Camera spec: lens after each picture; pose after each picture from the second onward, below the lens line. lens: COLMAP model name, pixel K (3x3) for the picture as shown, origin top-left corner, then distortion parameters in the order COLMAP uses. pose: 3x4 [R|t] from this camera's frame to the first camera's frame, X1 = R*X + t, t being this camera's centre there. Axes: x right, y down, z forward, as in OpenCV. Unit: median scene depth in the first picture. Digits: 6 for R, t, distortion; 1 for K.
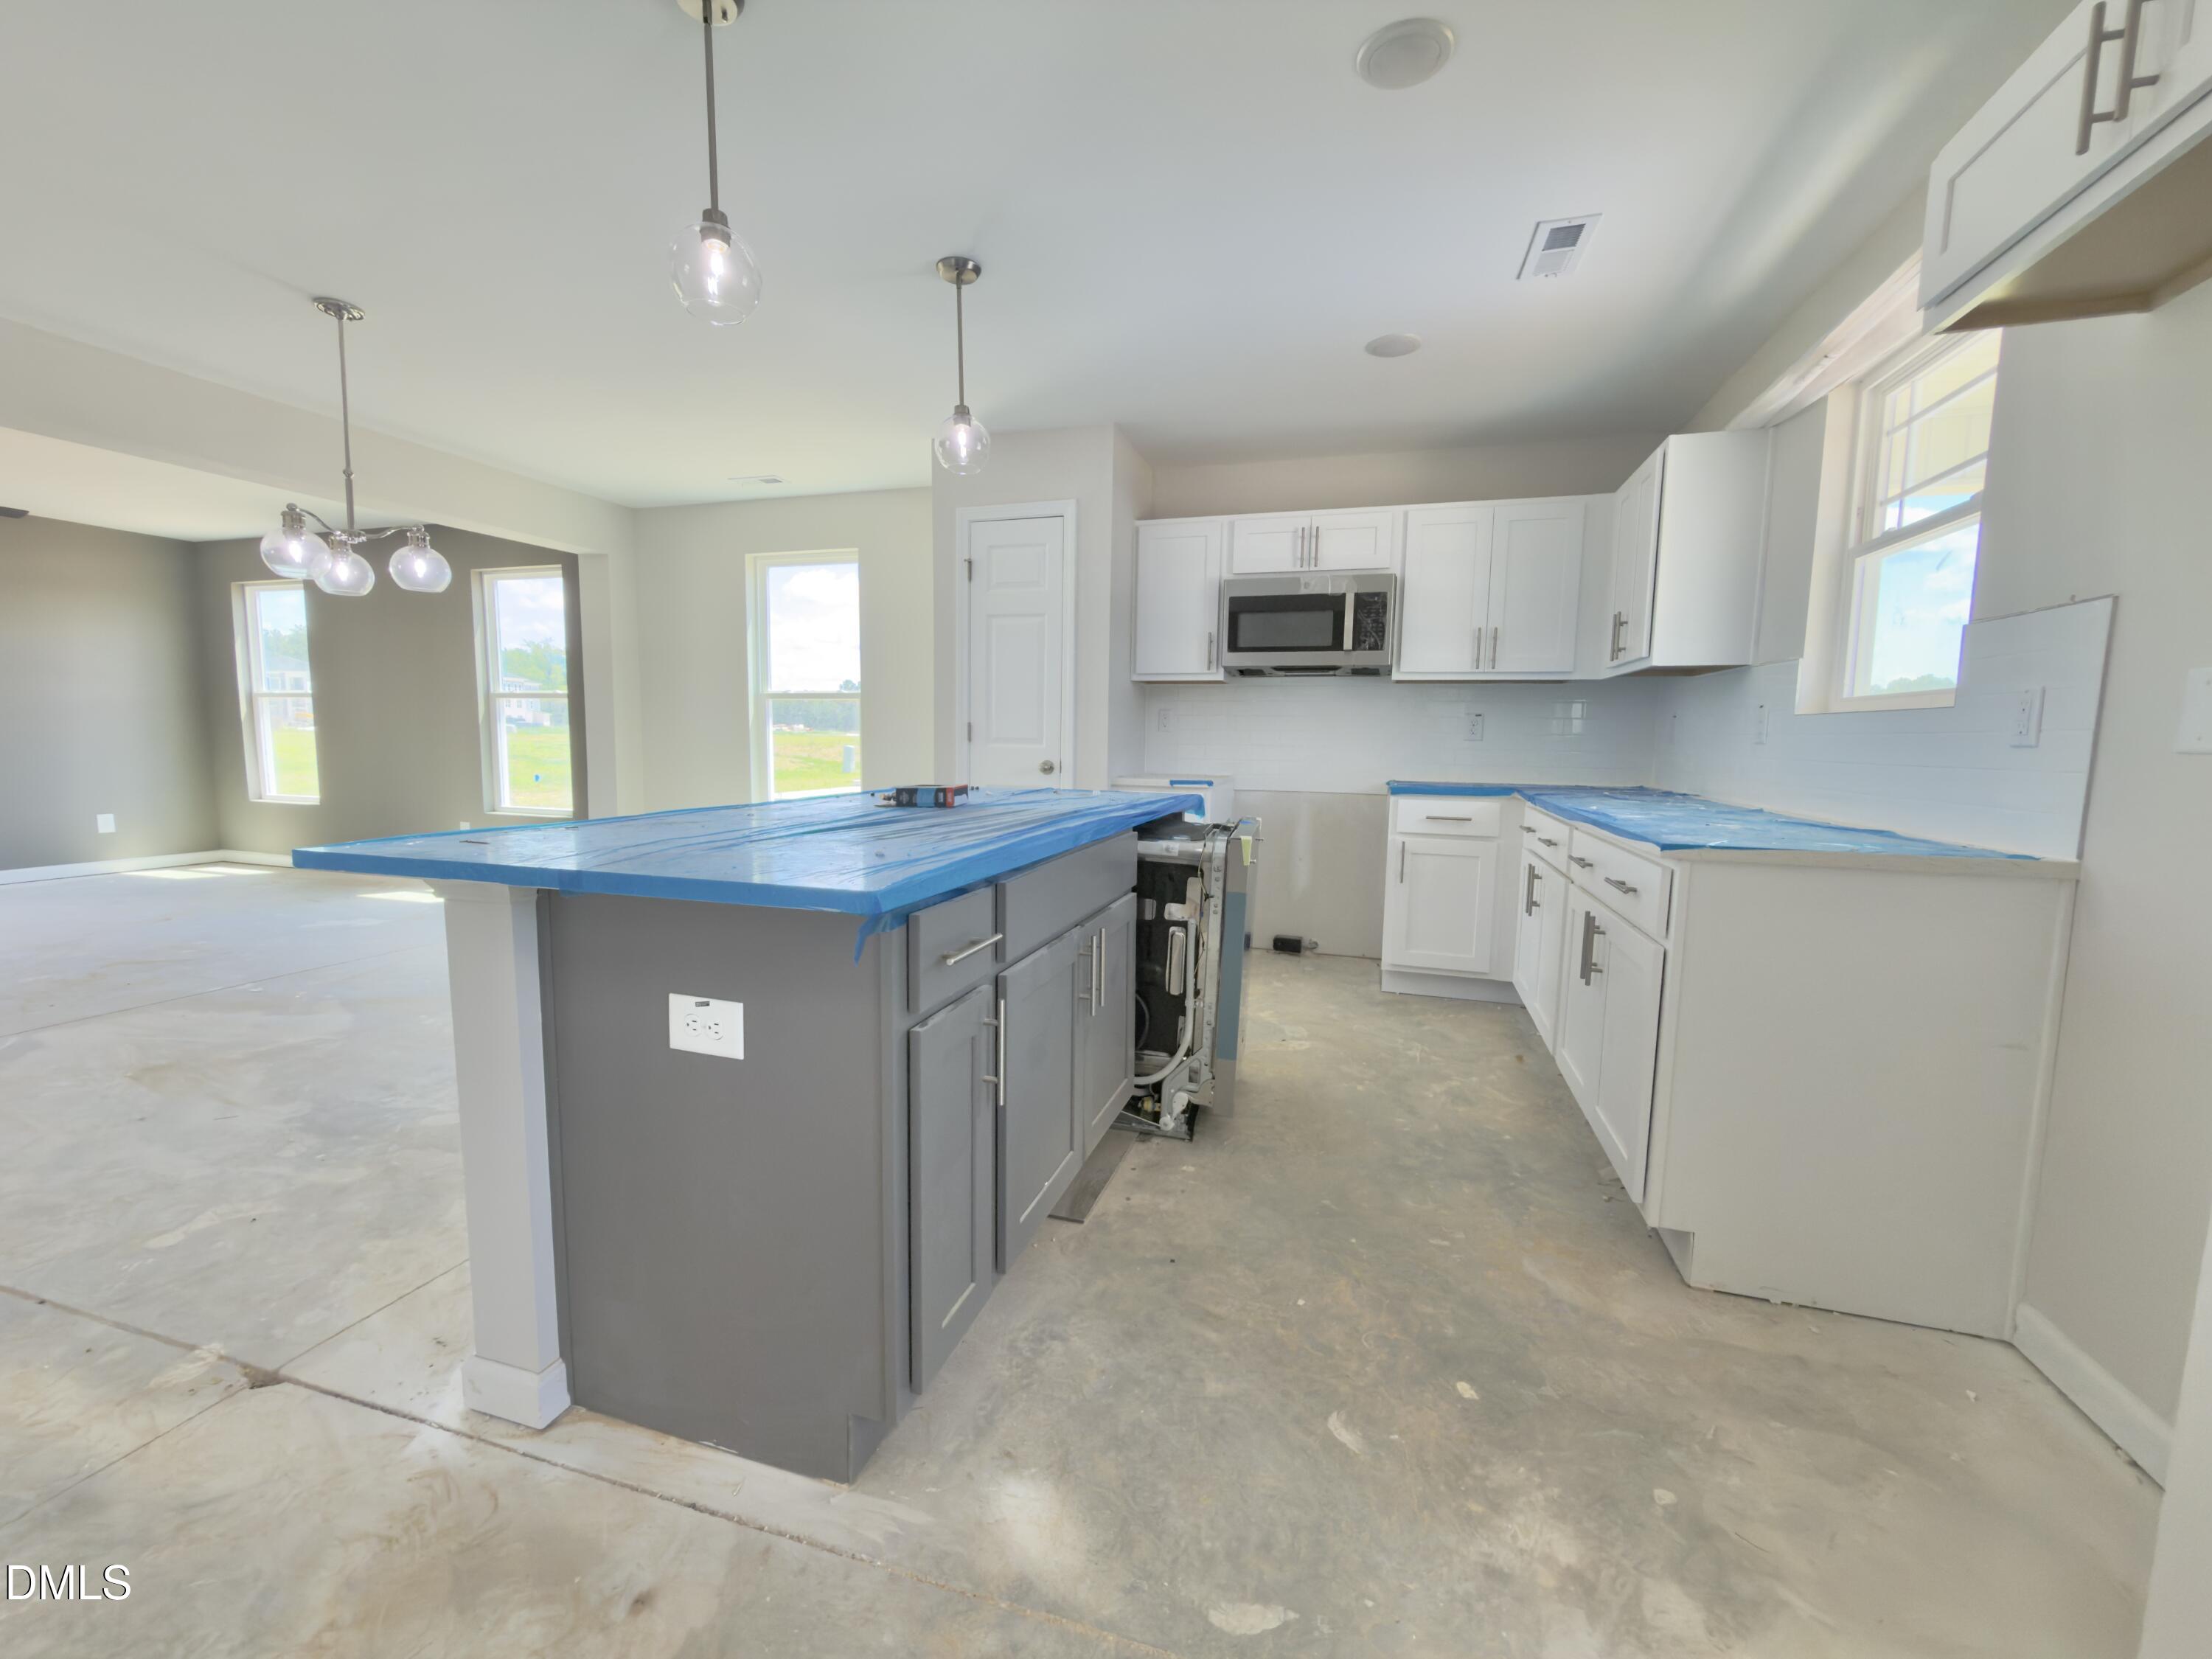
lens RADIAL K [[885.8, 0, 1107.6], [0, 885.8, 829.4], [0, 0, 1]] dist [0.000632, 0.000581]
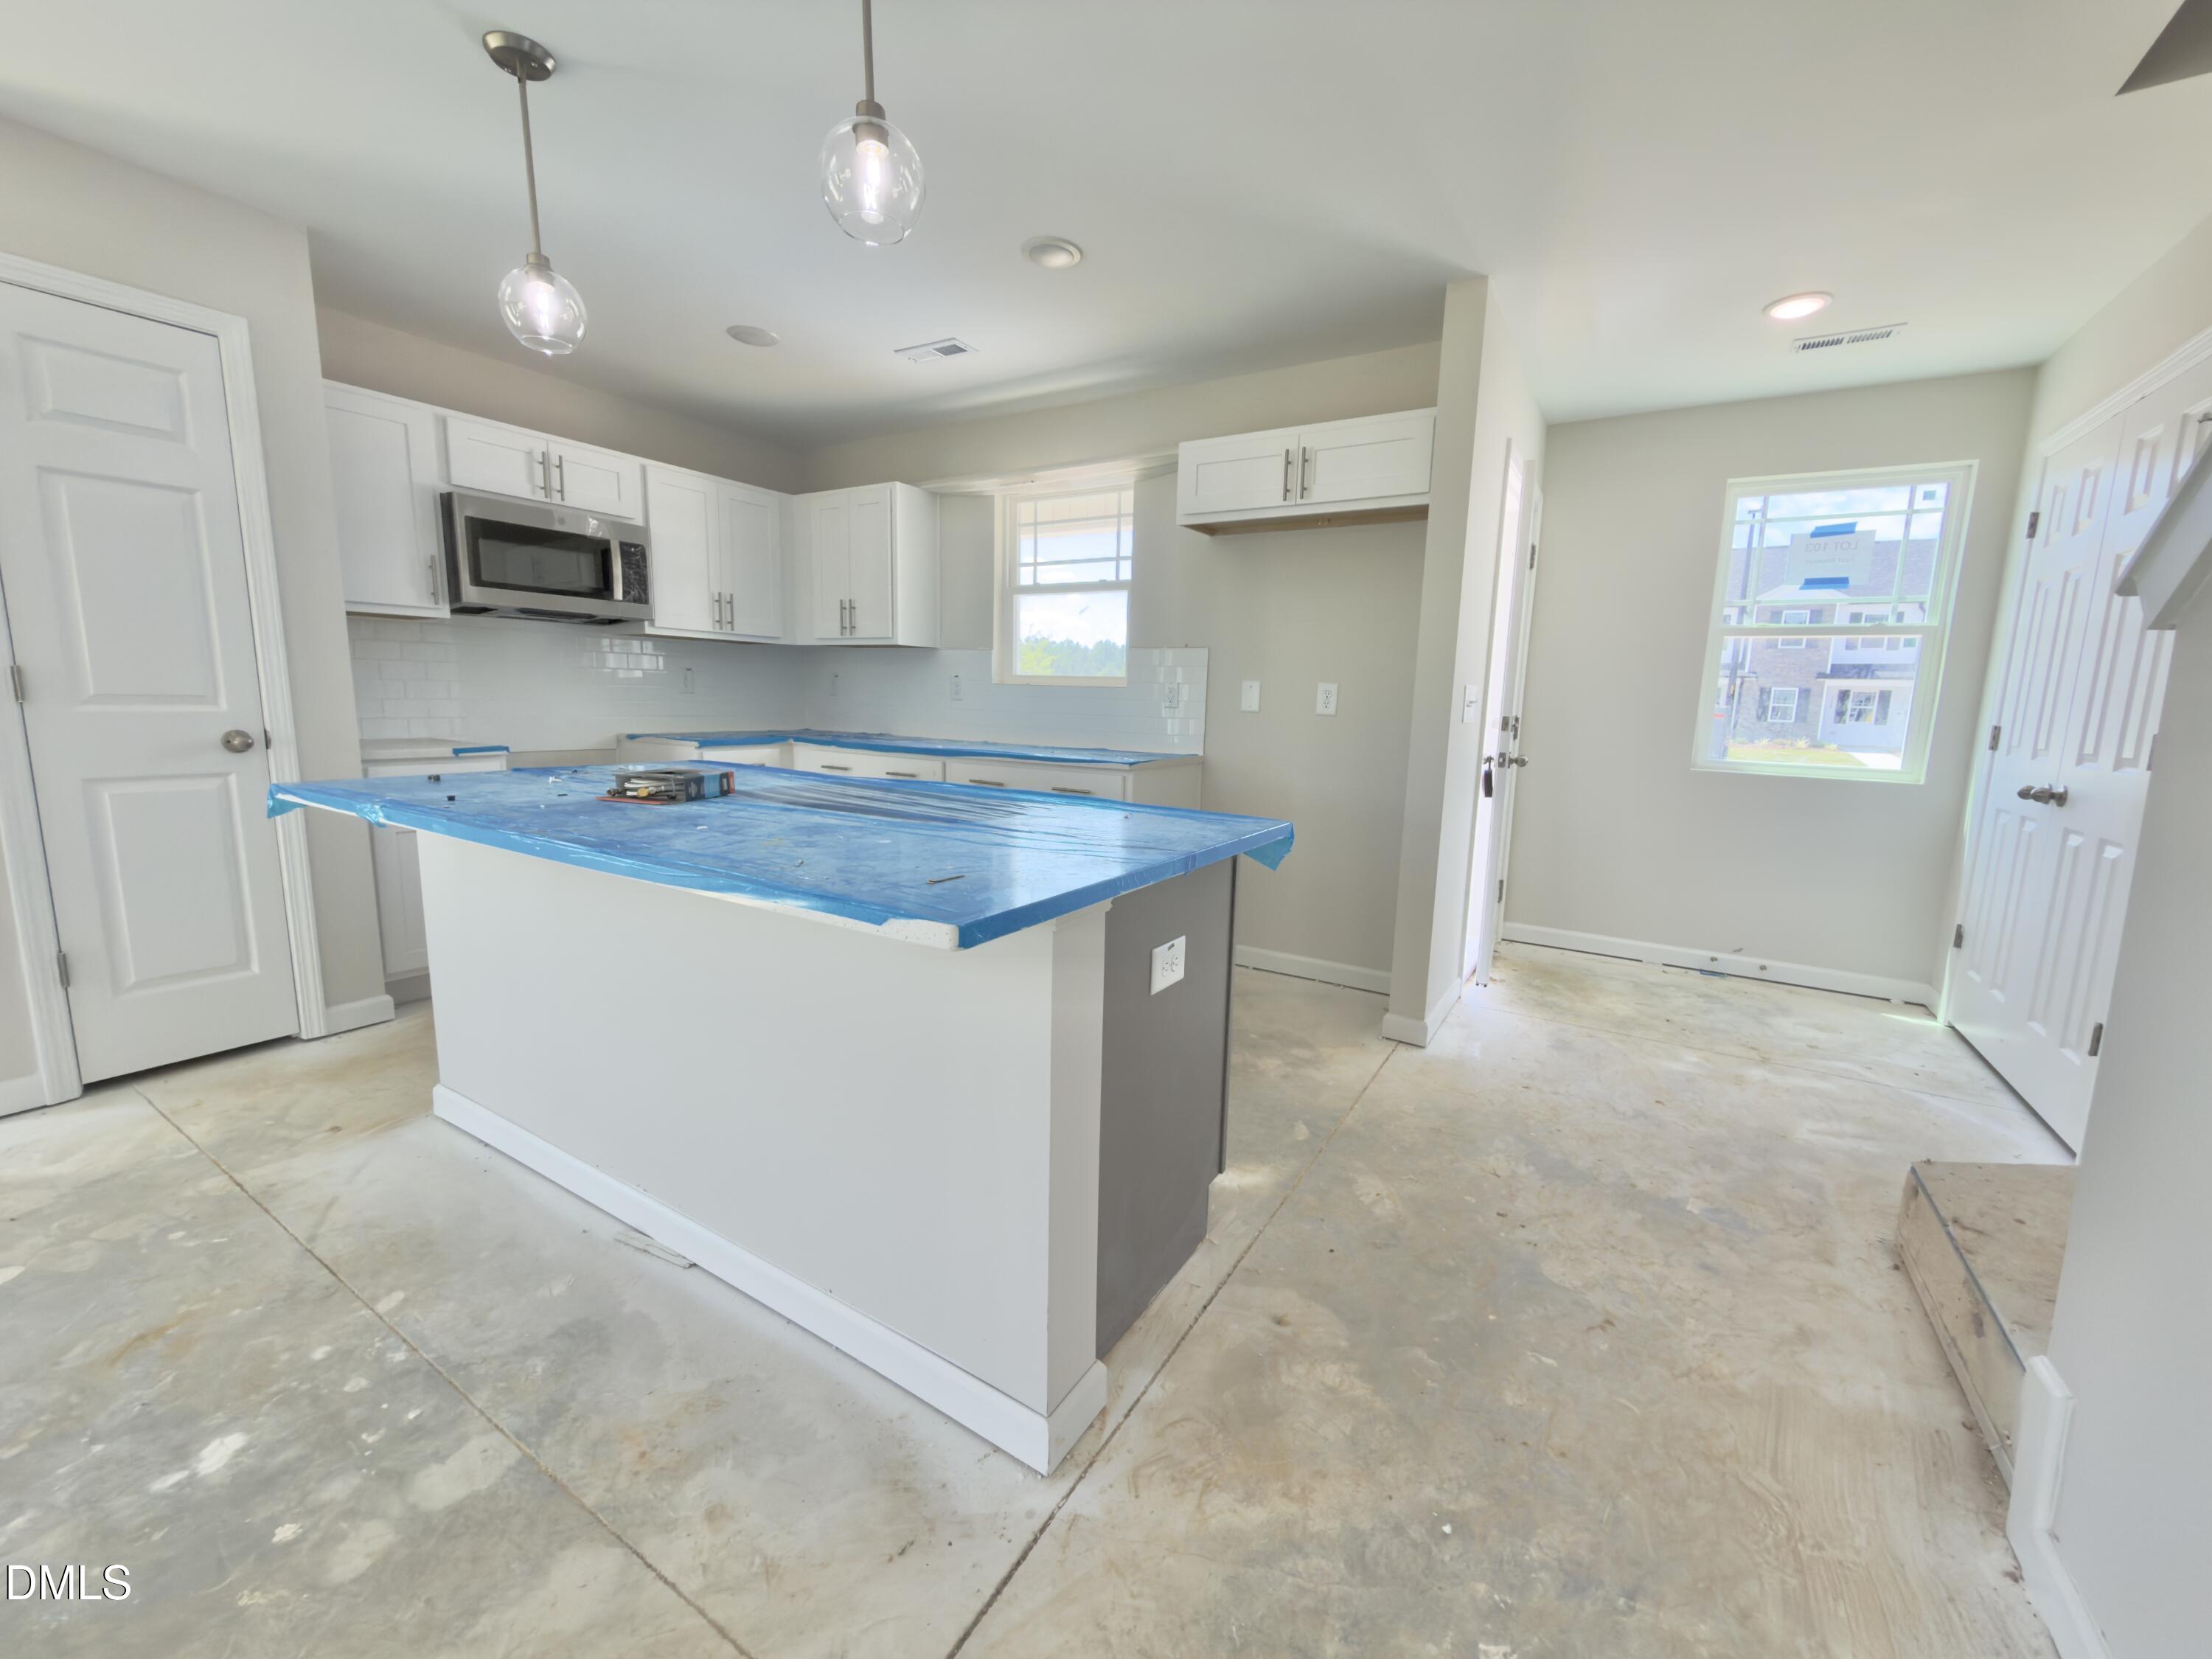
lens RADIAL K [[885.8, 0, 1102.9], [0, 885.8, 826.6], [0, 0, 1]] dist [0.000632, 0.000581]
pose [[0.252435, -0.152267, 0.955558, -0.568762], [0.078106, 0.987525, 0.136727, -0.051989], [-0.964456, 0.040120, 0.261178, 0.259976]]
